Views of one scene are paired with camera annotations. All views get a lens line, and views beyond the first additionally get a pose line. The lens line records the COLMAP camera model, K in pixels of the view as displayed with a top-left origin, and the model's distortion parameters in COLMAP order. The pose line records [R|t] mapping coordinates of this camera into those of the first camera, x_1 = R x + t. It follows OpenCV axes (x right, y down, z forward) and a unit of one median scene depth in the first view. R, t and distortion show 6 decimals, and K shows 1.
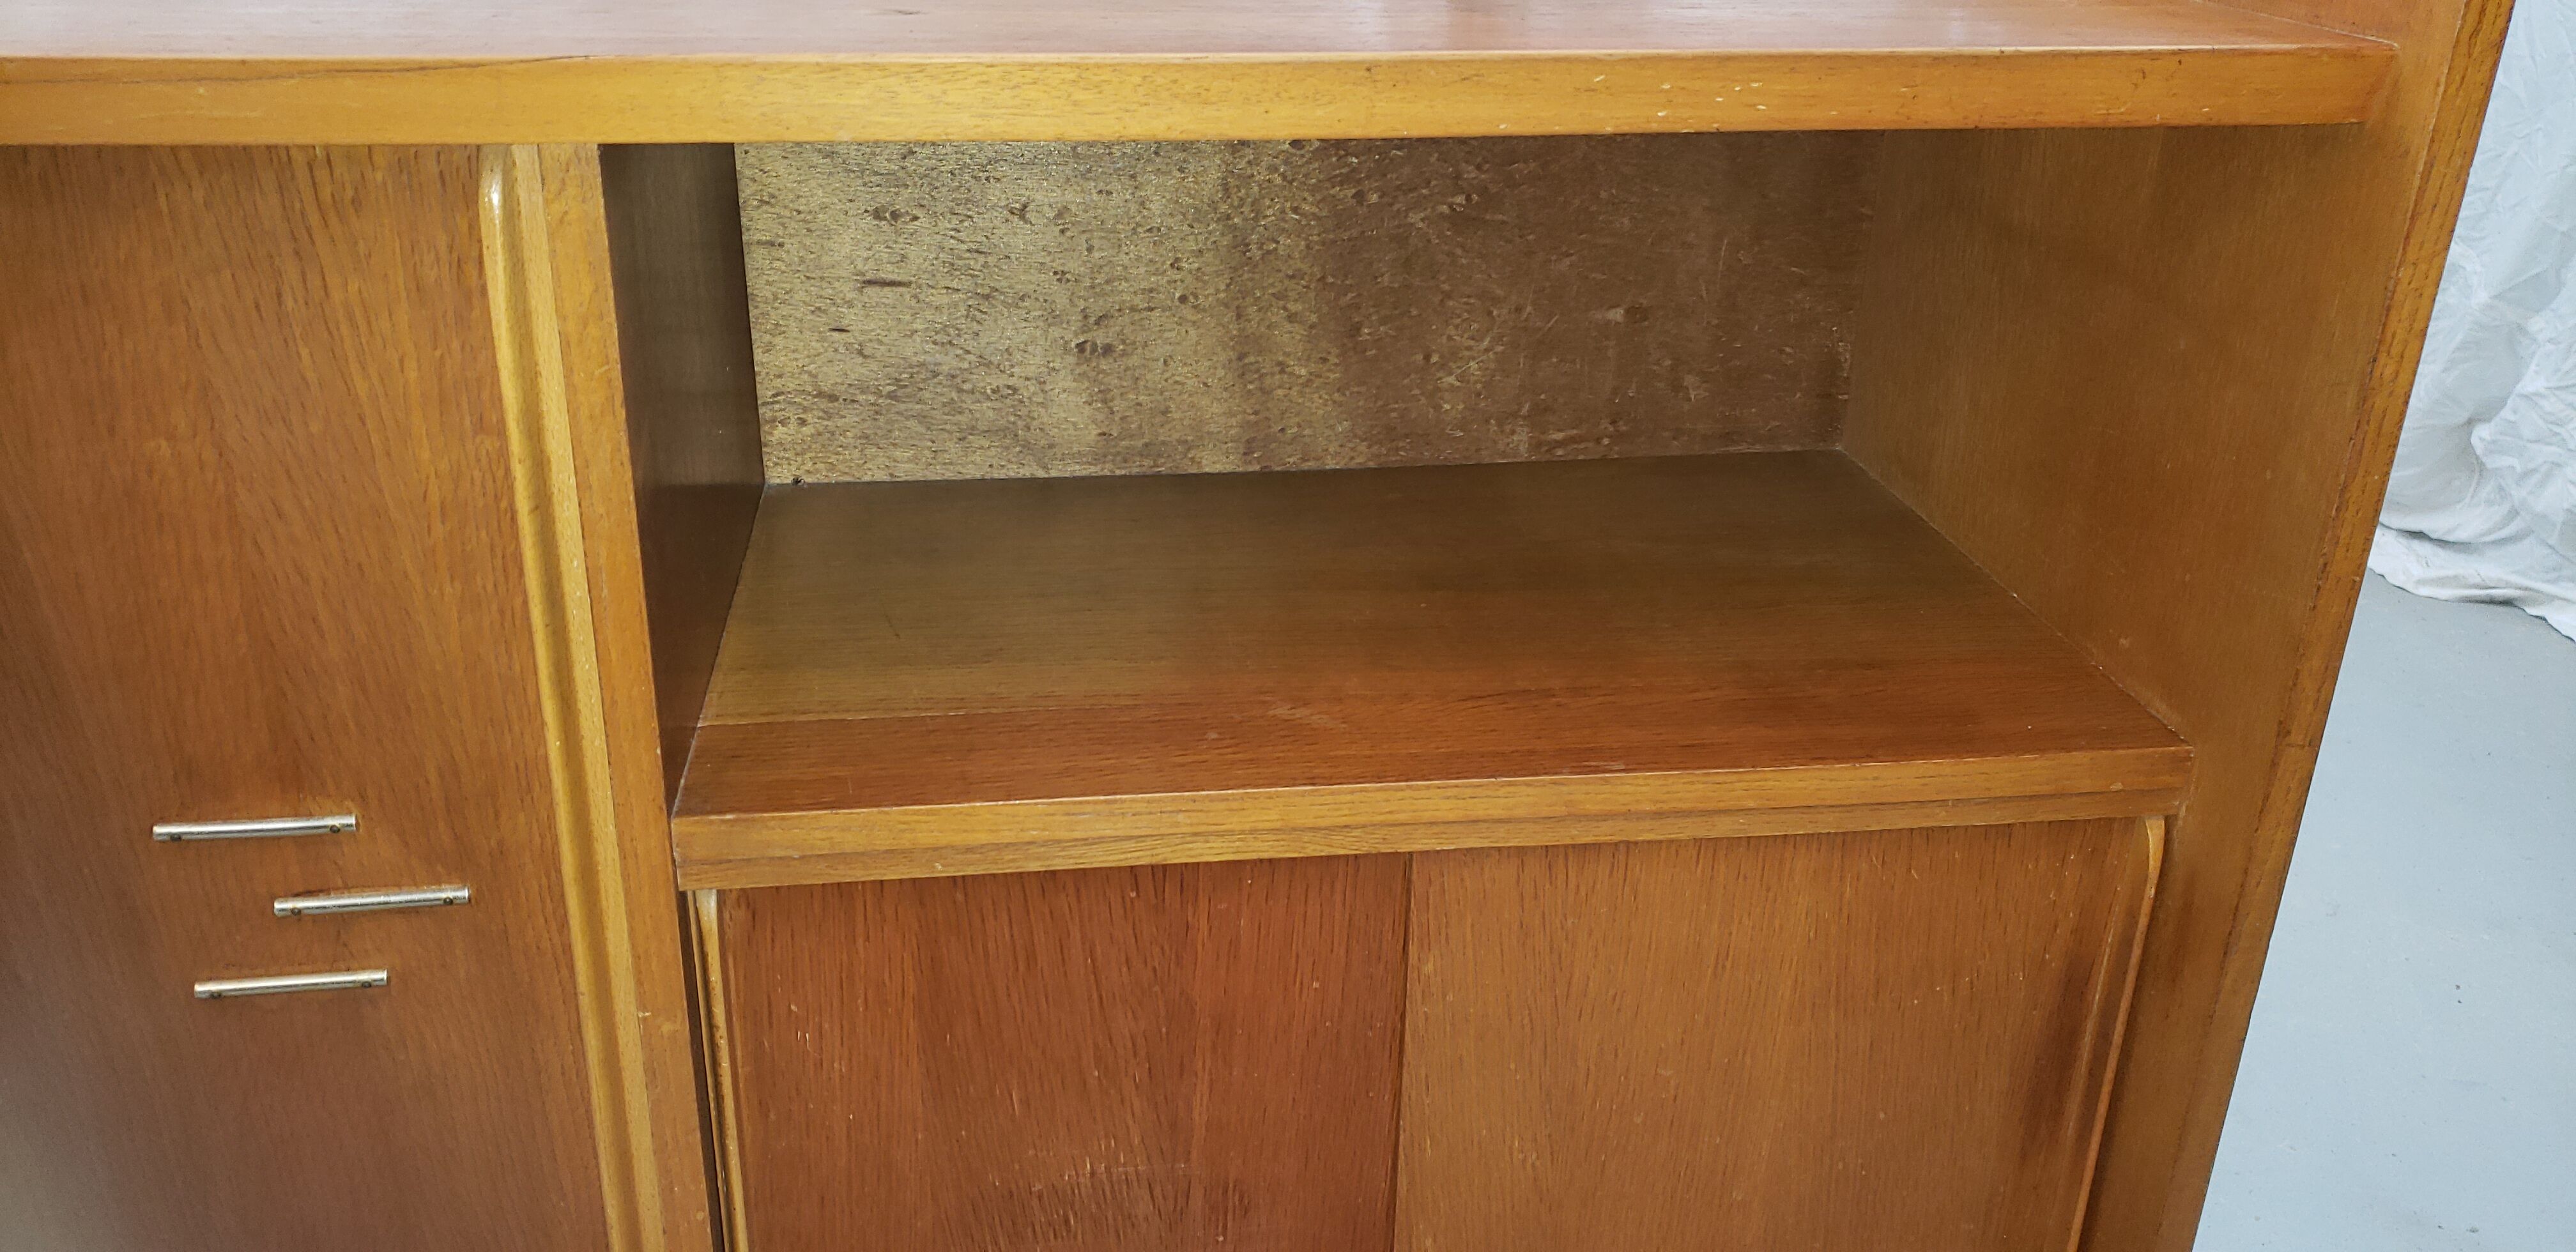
lens RADIAL K [[2052.7, 0, 1292.7], [0, 2052.7, 613.6], [0, 0, 1]] dist [0.018420, 0.010278]
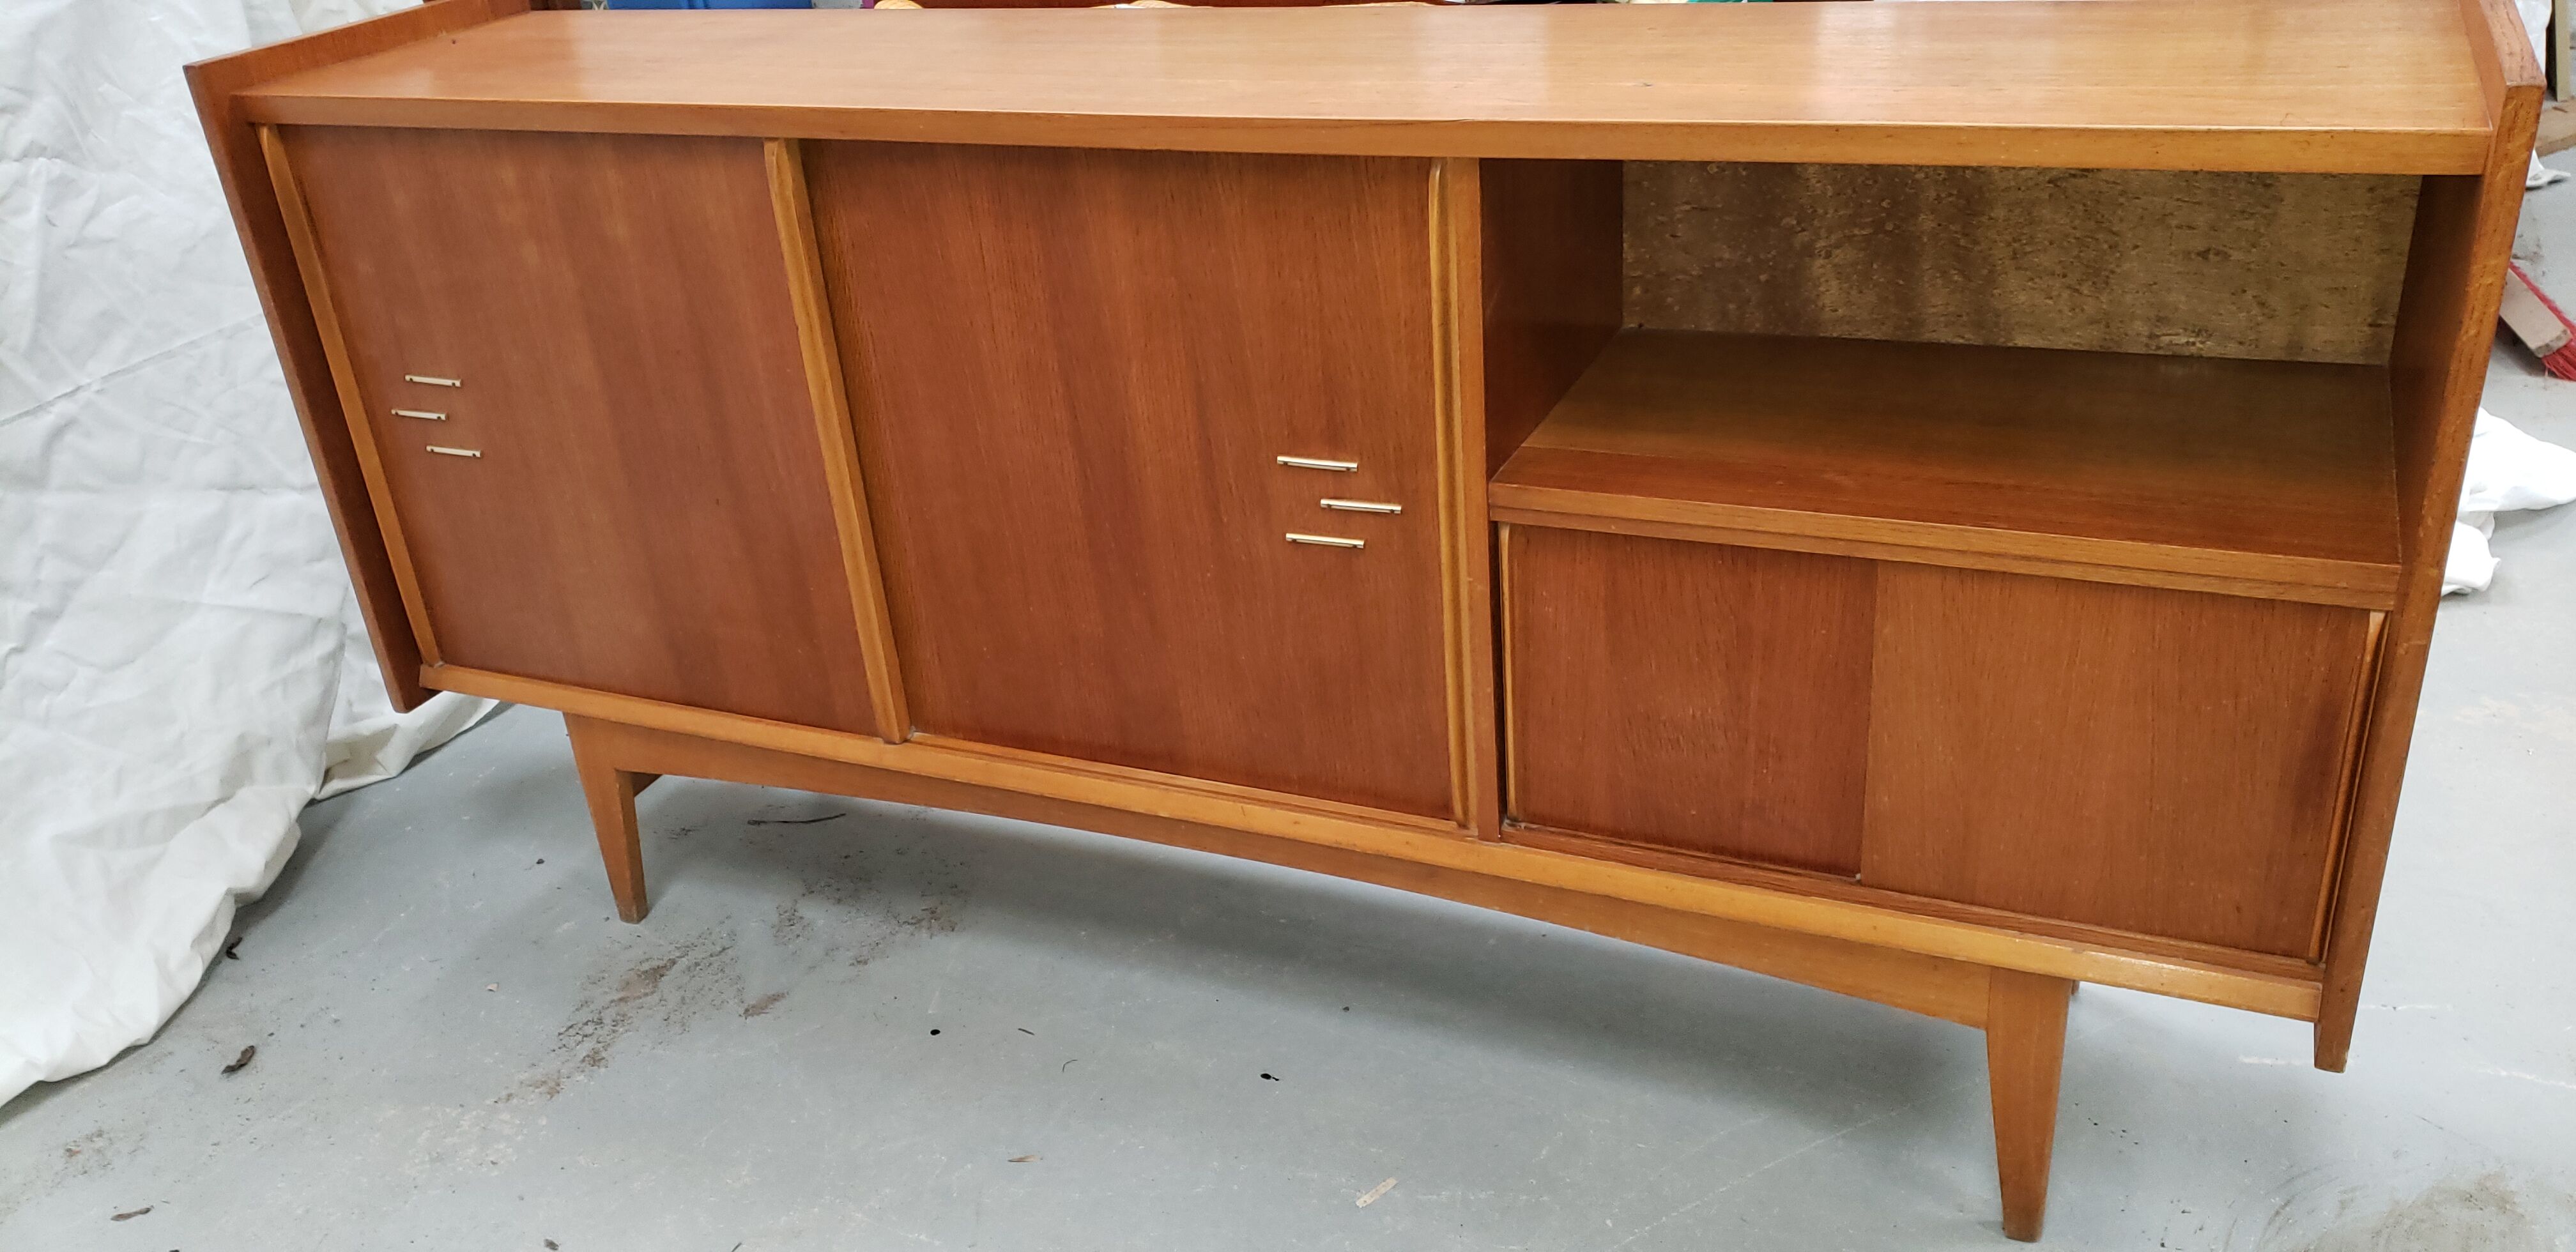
lens RADIAL K [[2052.7, 0, 1232.2], [0, 2052.7, 641.3], [0, 0, 1]] dist [0.018420, 0.010278]
pose [[0.835148, 0.162564, -0.525453, 0.542599], [-0.117576, 0.986007, 0.118175, 0.041179], [0.537312, -0.036913, 0.842575, -0.805719]]
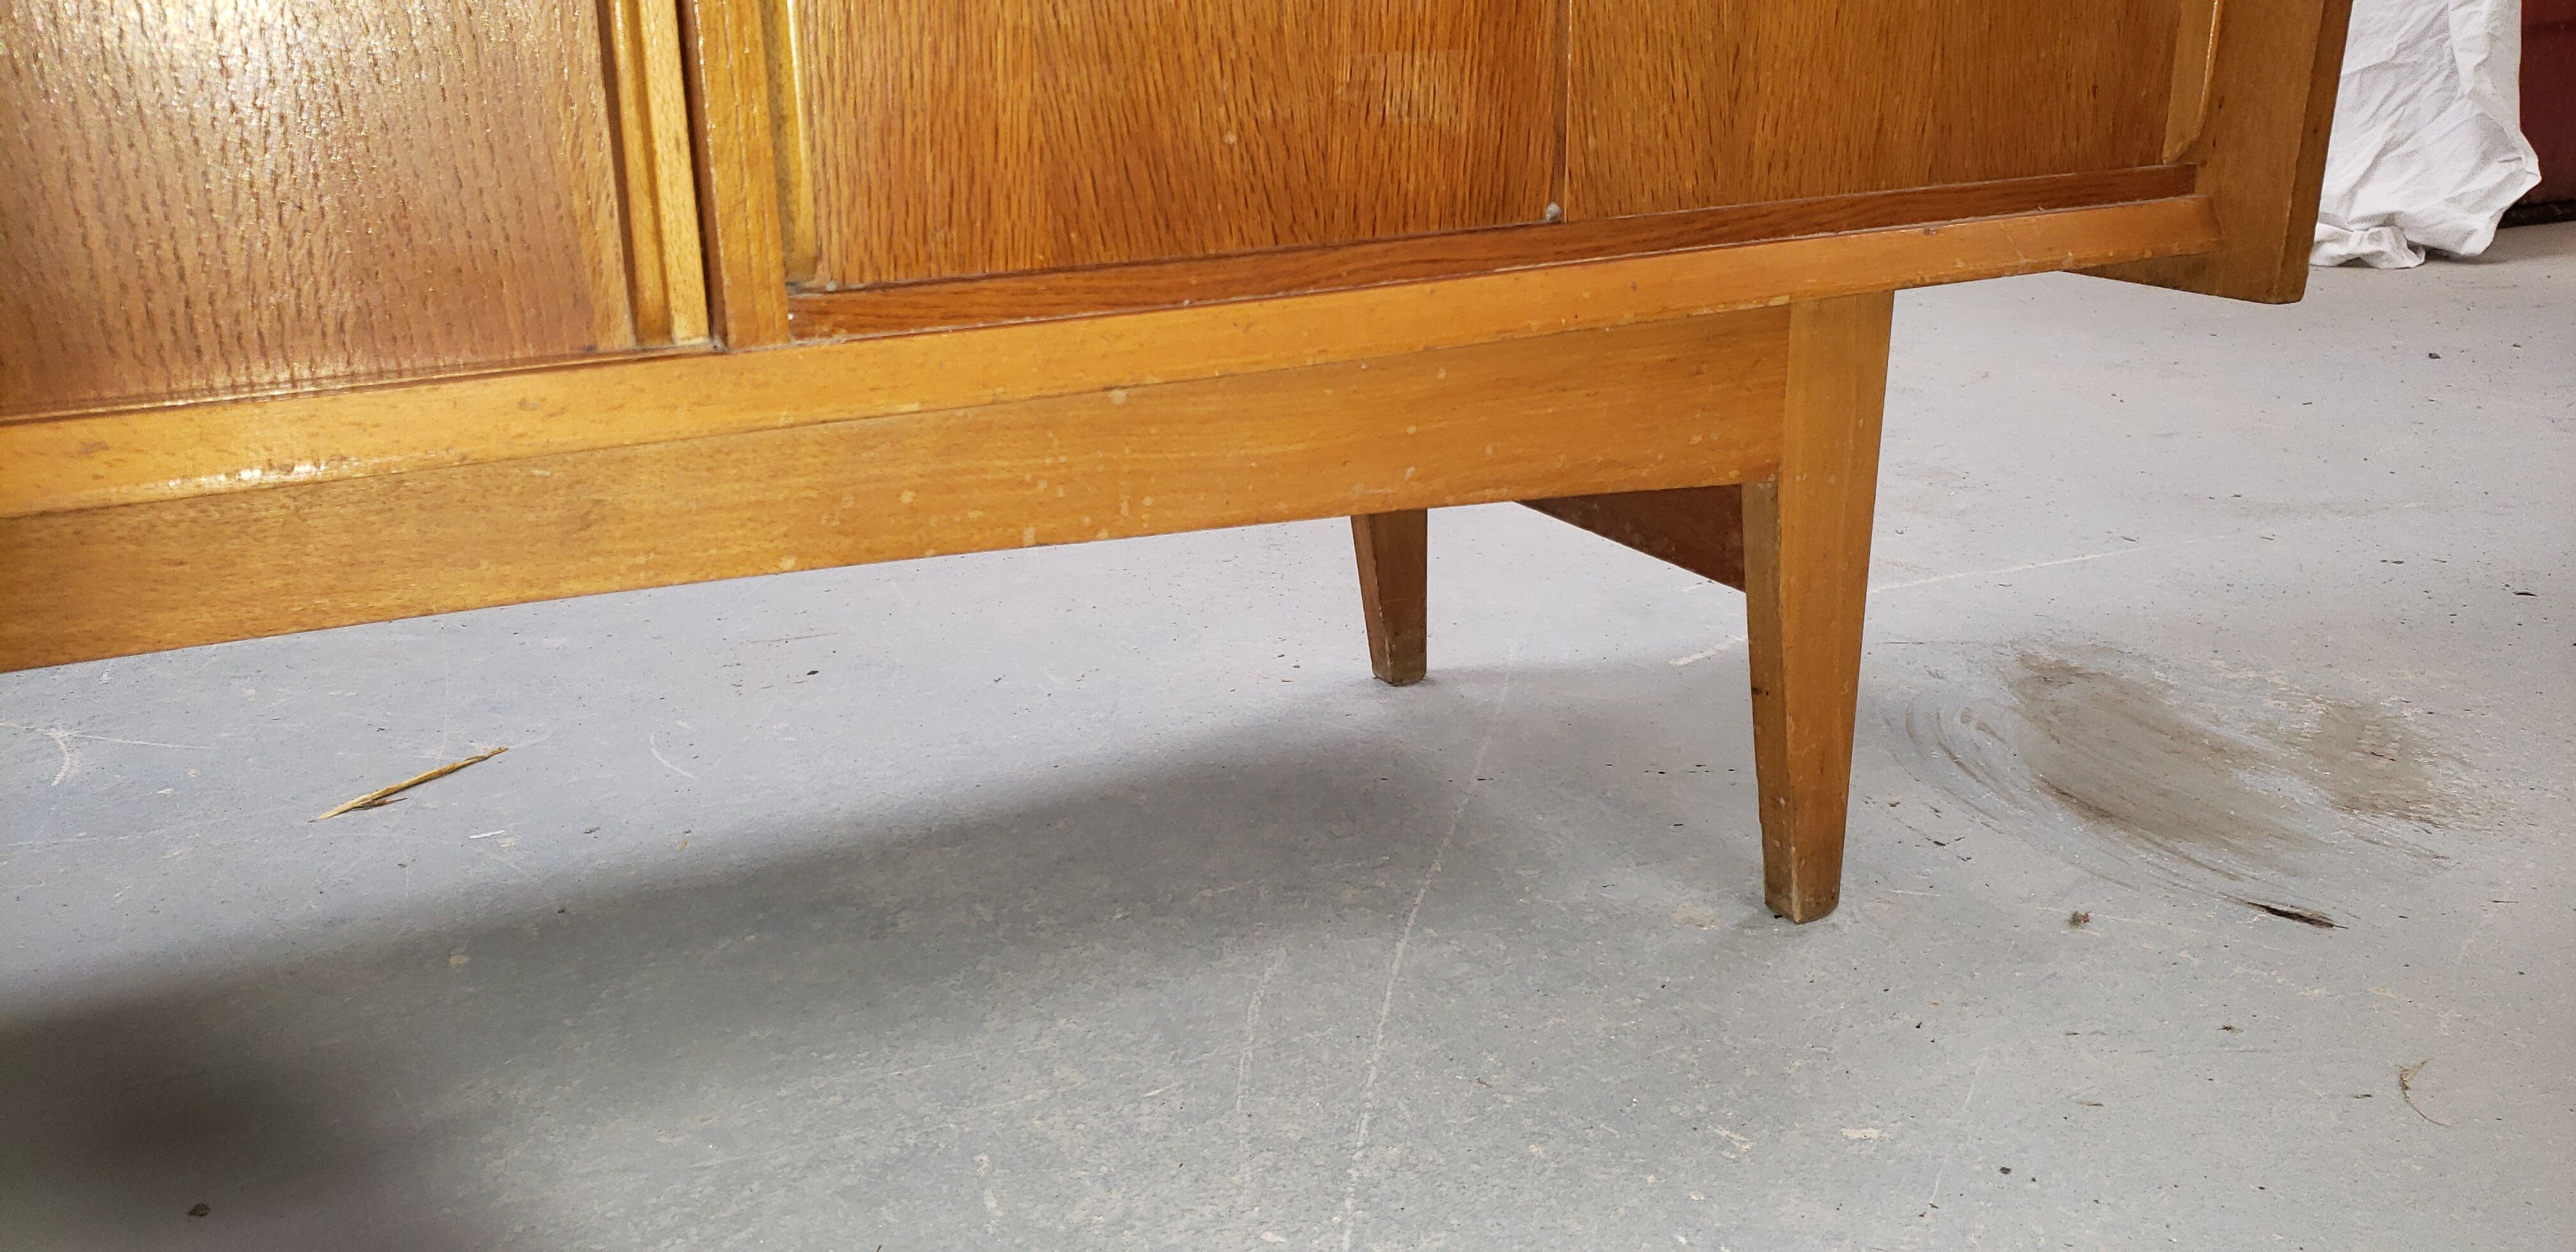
lens RADIAL K [[2052.7, 0, 1278.3], [0, 2052.7, 556.7], [0, 0, 1]] dist [0.018420, 0.010278]
pose [[0.940206, -0.126967, 0.316056, -0.374419], [0.162179, 0.982864, -0.087610, 0.633379], [-0.299517, 0.133629, 0.944687, 0.331098]]
